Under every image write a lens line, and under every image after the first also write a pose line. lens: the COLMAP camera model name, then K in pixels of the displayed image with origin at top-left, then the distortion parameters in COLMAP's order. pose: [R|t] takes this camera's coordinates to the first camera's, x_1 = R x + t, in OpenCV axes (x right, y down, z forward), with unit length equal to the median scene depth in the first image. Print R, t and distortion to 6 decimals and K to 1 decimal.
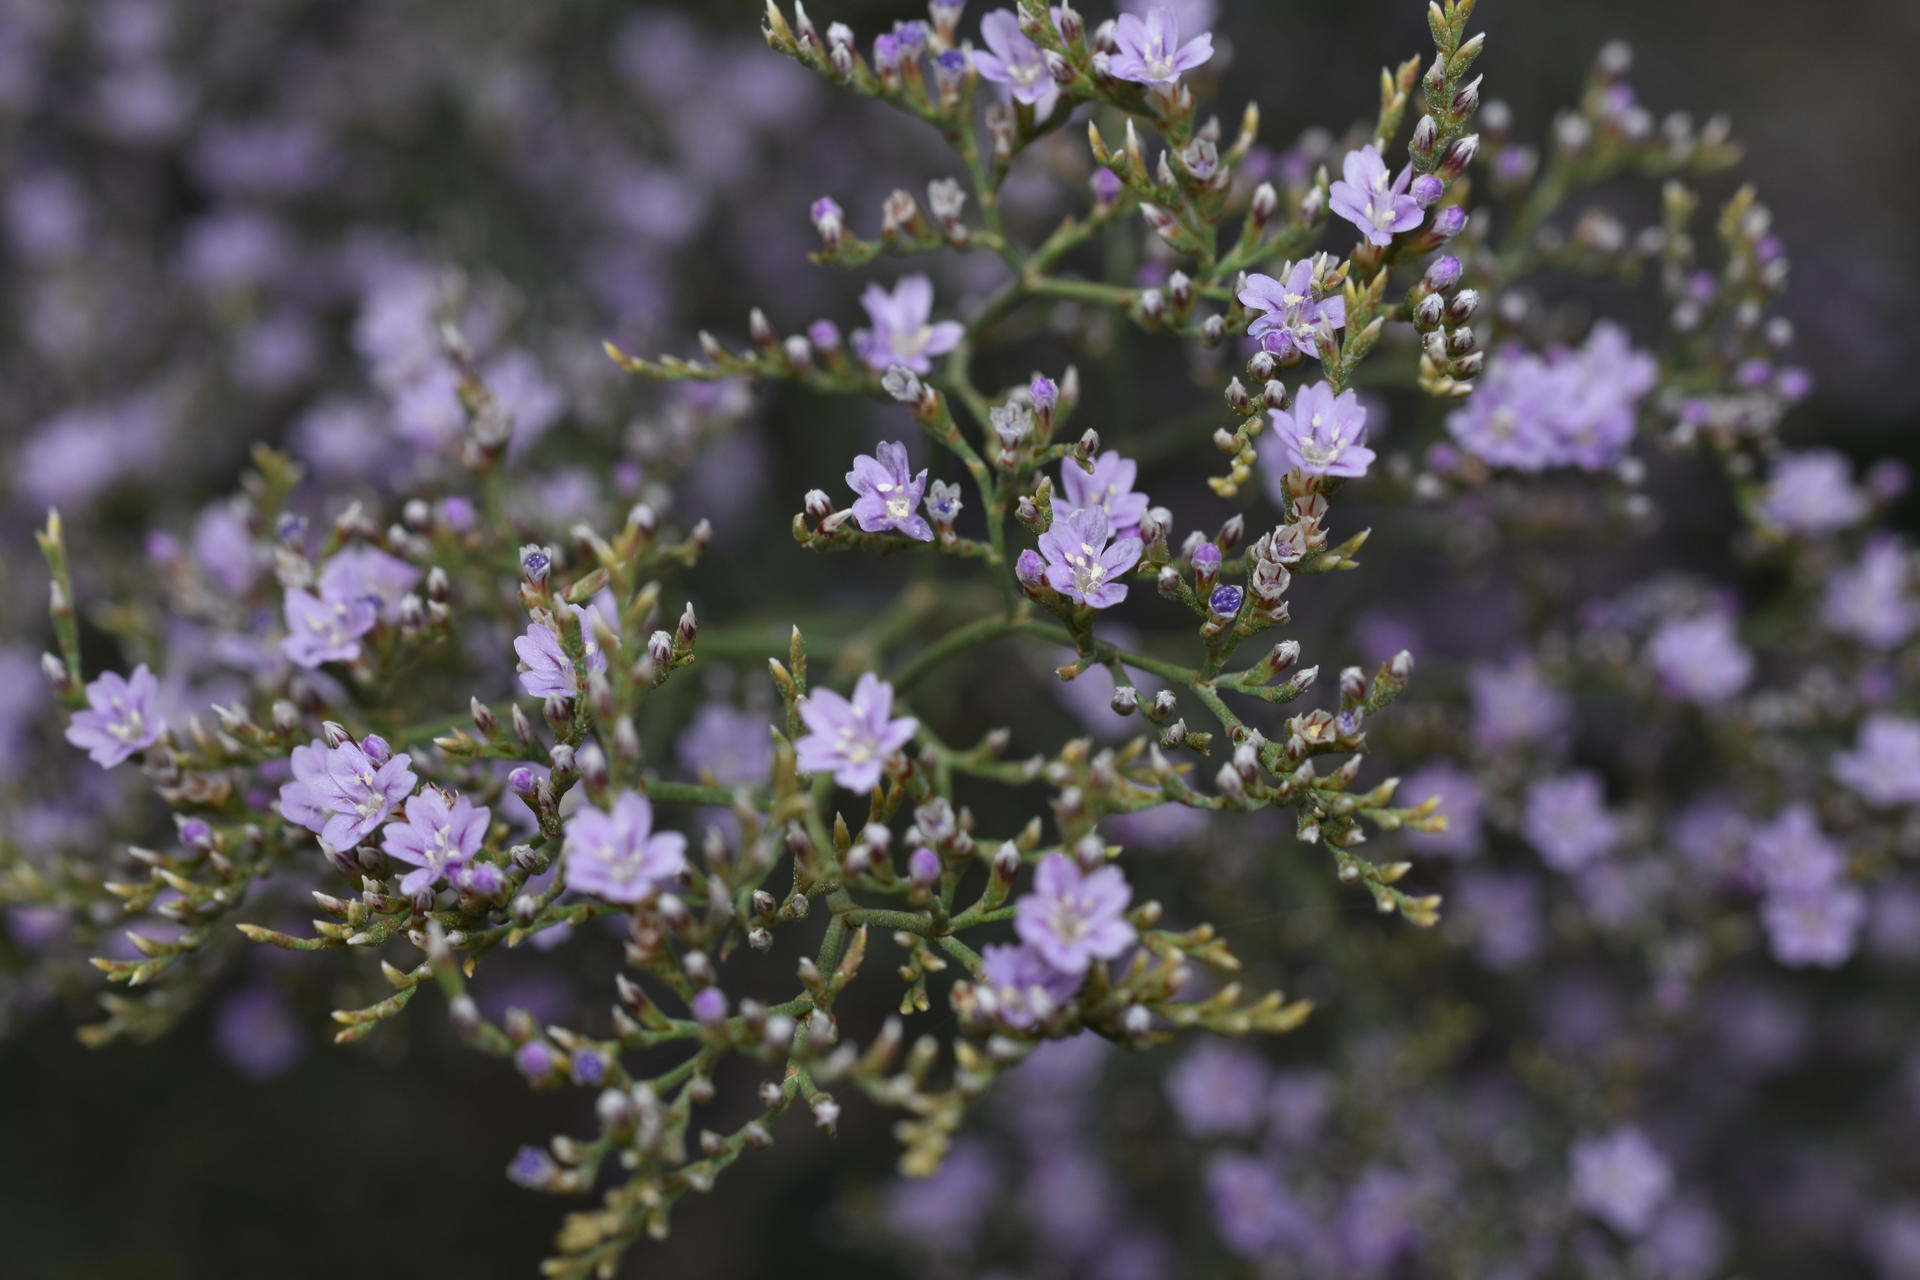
lens RADIAL K [[4683.3, 0, 960.0], [0, 4683.3, 640.0], [0, 0, 1]] dist [-0.012391, -0.062056]
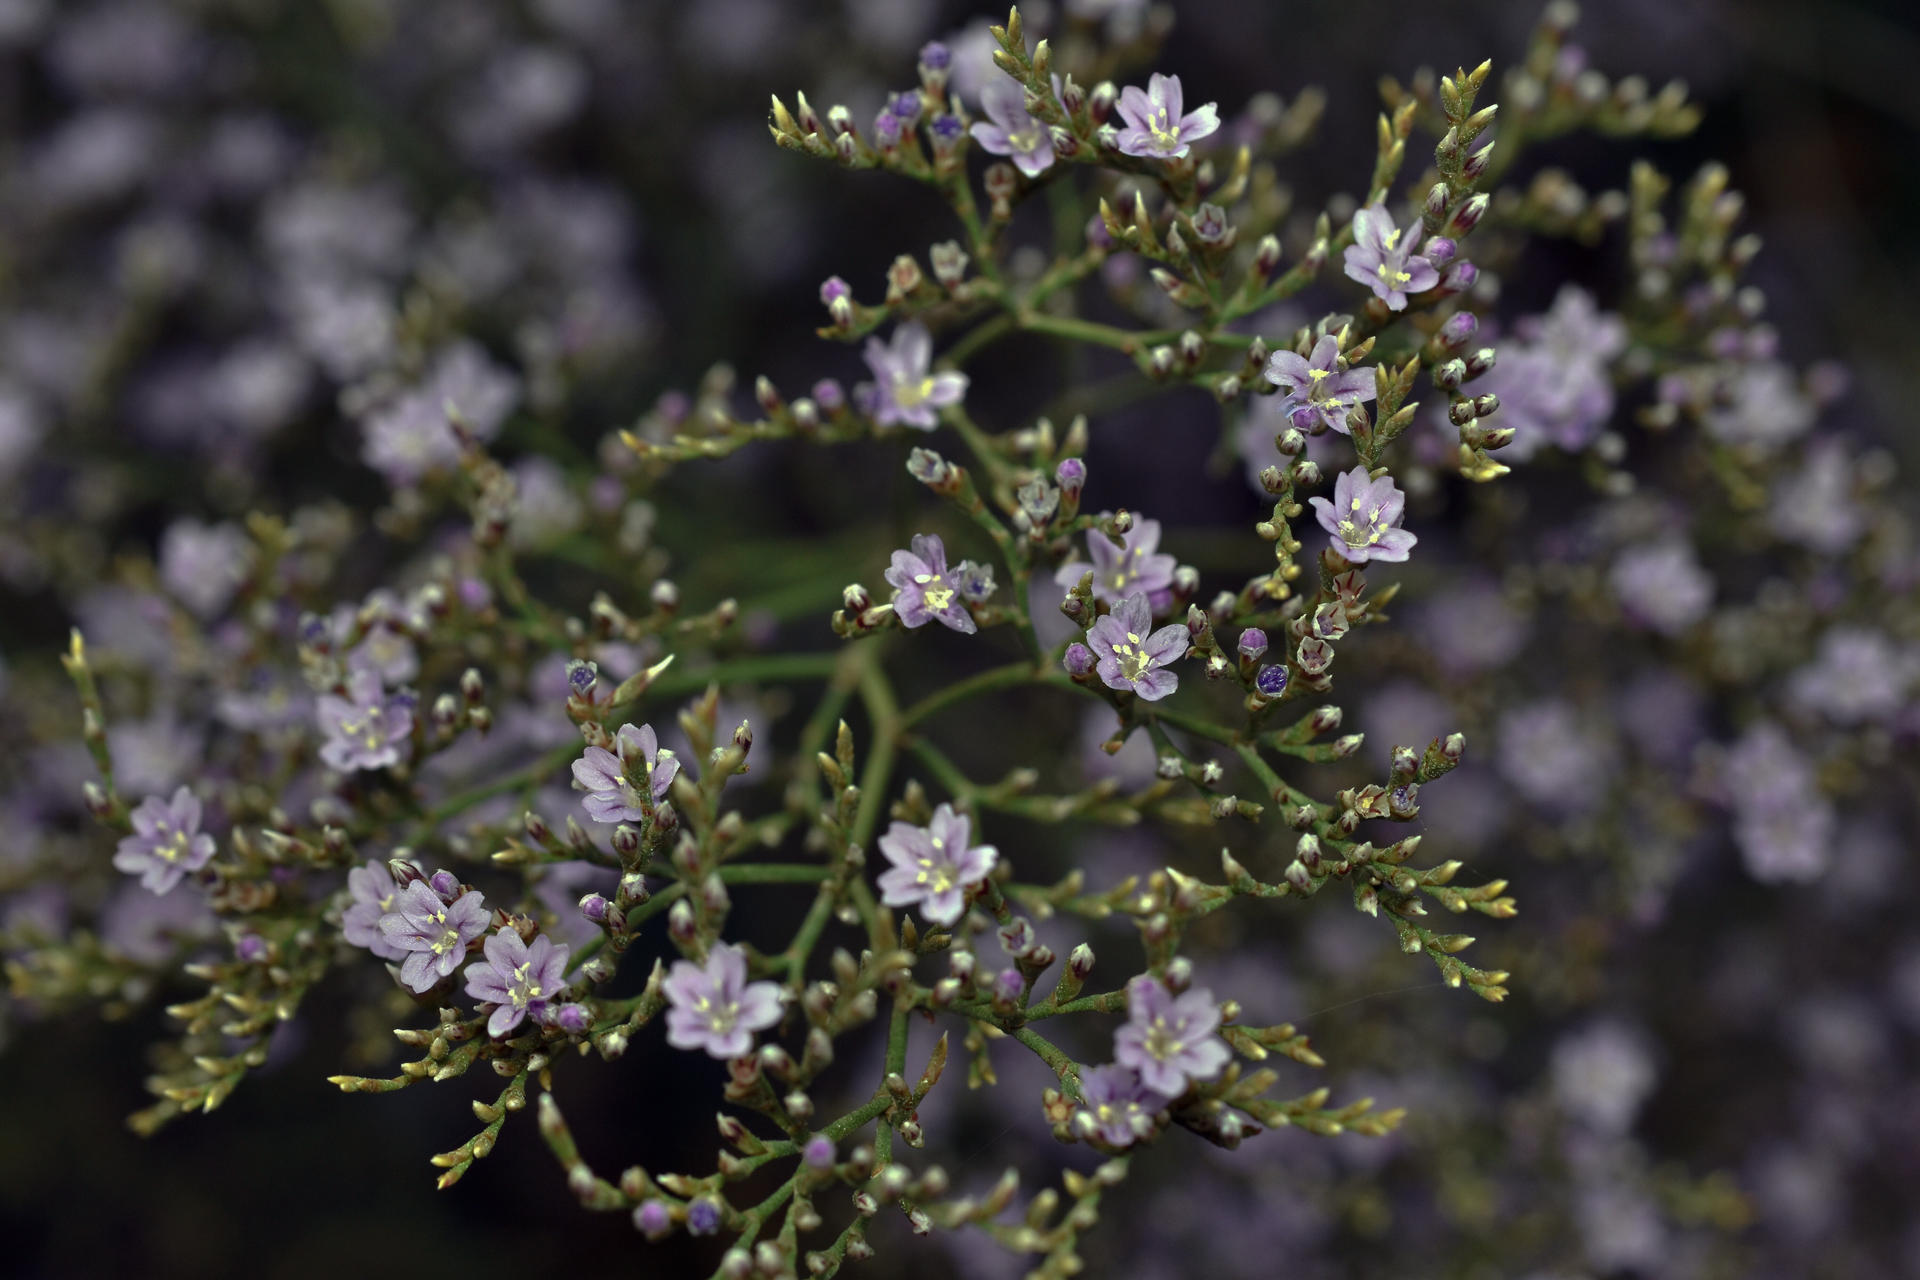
lens RADIAL K [[4683.3, 0, 960.0], [0, 4683.3, 640.0], [0, 0, 1]] dist [-0.012391, -0.062056]
pose [[0.995708, -0.068736, 0.061981, -0.071392], [0.061568, 0.991917, 0.110953, -0.130867], [-0.069107, -0.106660, 0.991891, -0.002599]]
